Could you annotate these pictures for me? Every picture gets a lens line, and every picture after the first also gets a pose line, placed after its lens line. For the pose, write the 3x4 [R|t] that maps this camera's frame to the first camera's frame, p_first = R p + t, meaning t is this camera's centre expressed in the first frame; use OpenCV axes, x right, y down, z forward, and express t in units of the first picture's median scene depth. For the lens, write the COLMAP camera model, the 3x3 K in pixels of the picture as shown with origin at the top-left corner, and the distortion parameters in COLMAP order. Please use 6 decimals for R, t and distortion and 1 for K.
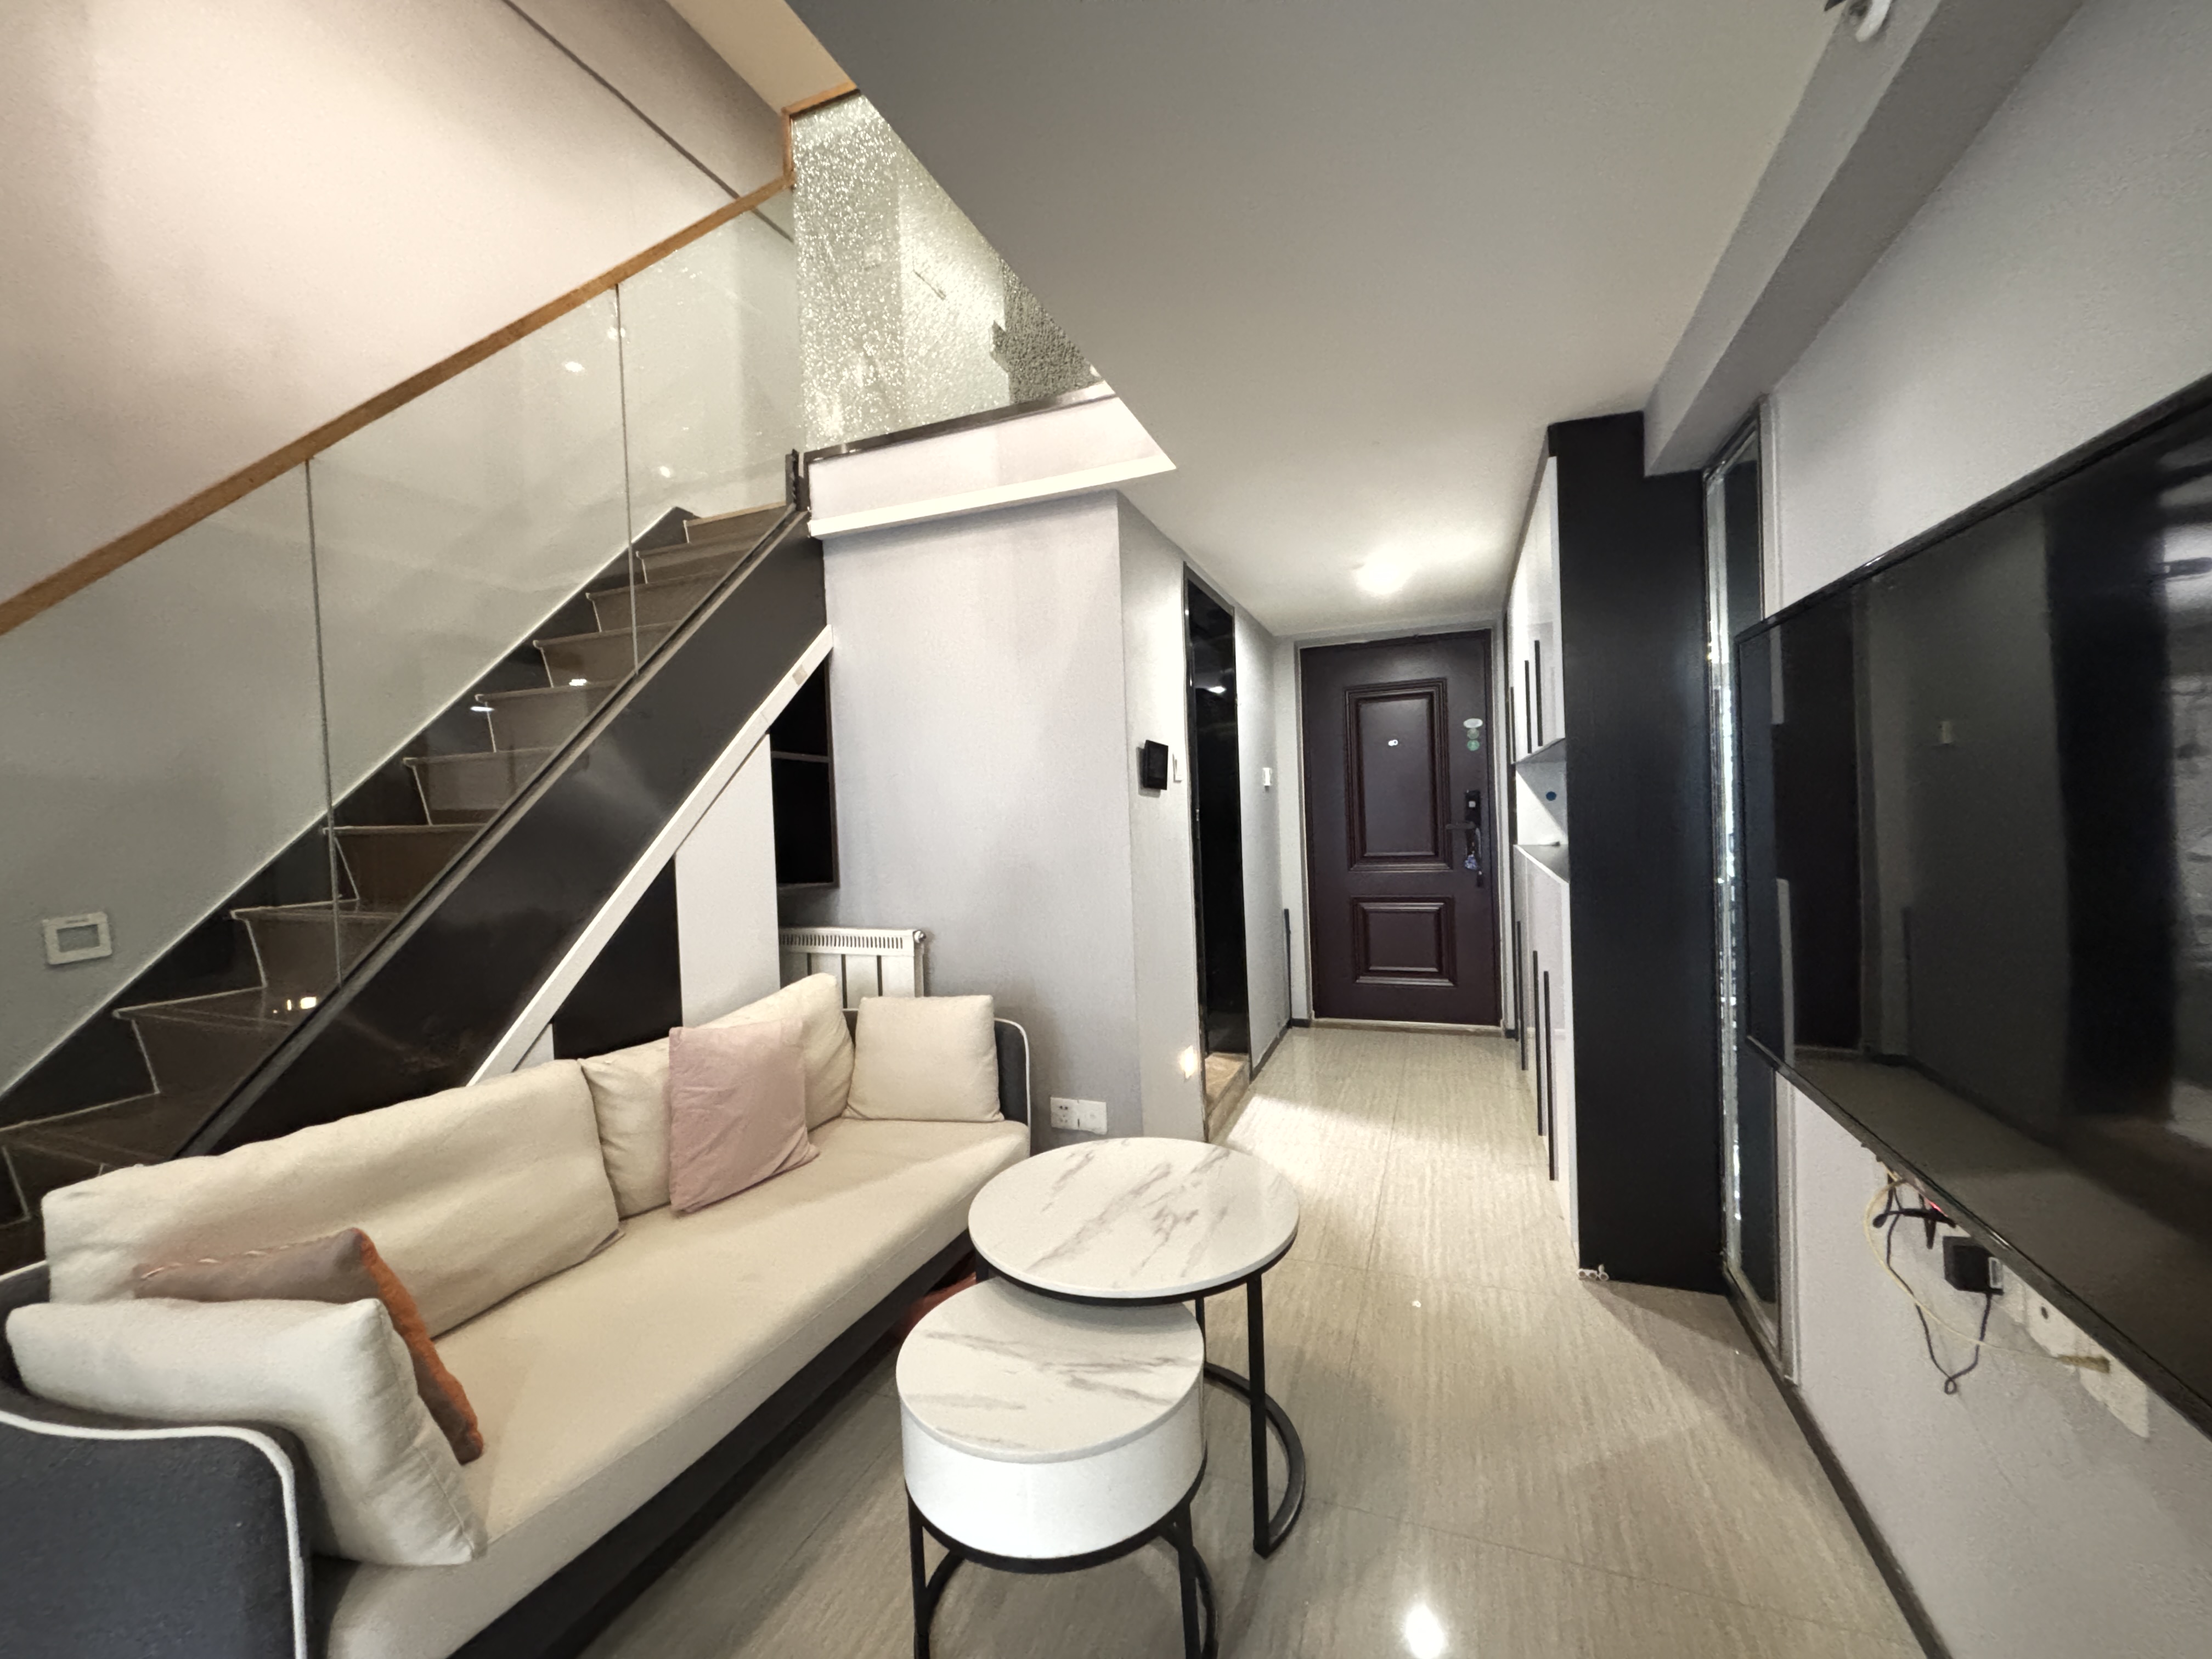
lens RADIAL K [[889.1, 0, 1110.9], [0, 889.1, 826.5], [0, 0, 1]] dist [-0.001186, -0.001279]
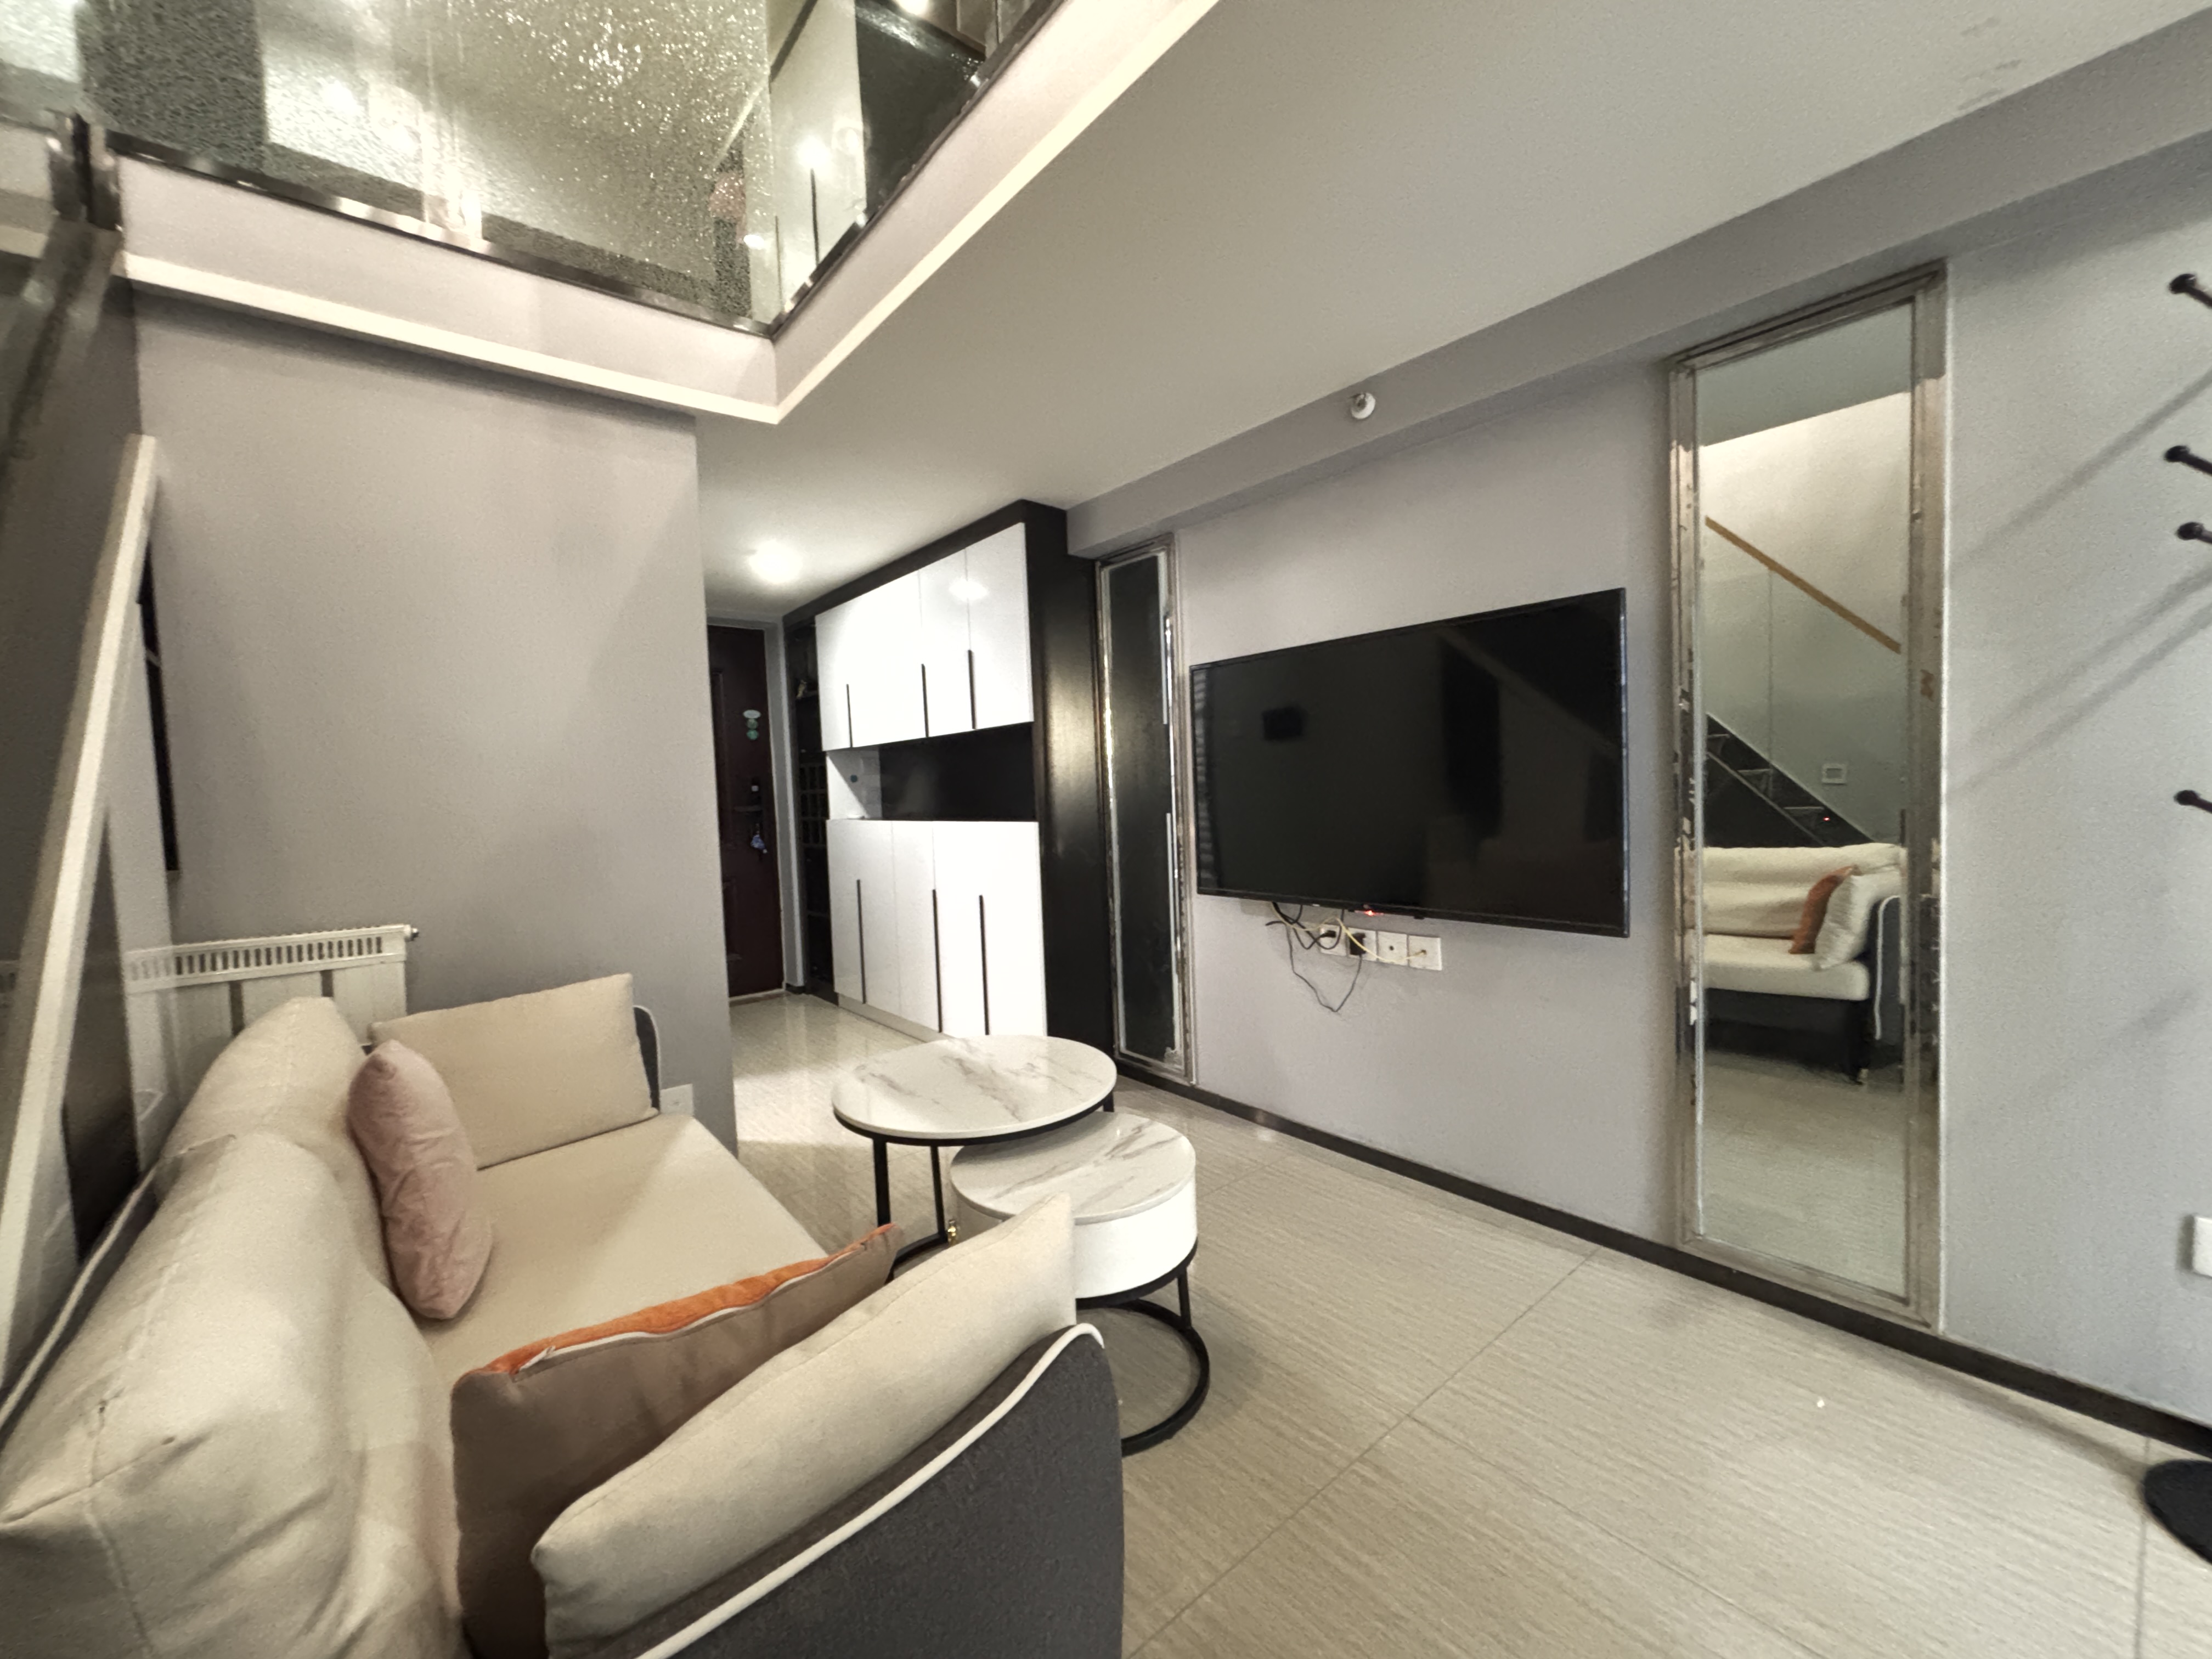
lens RADIAL K [[889.1, 0, 1103.1], [0, 889.1, 834.5], [0, 0, 1]] dist [-0.001186, -0.001279]
pose [[0.480731, -0.026464, 0.876469, -0.724892], [0.037125, 0.999262, 0.009809, 0.076487], [-0.876082, 0.027823, 0.481359, 0.224228]]
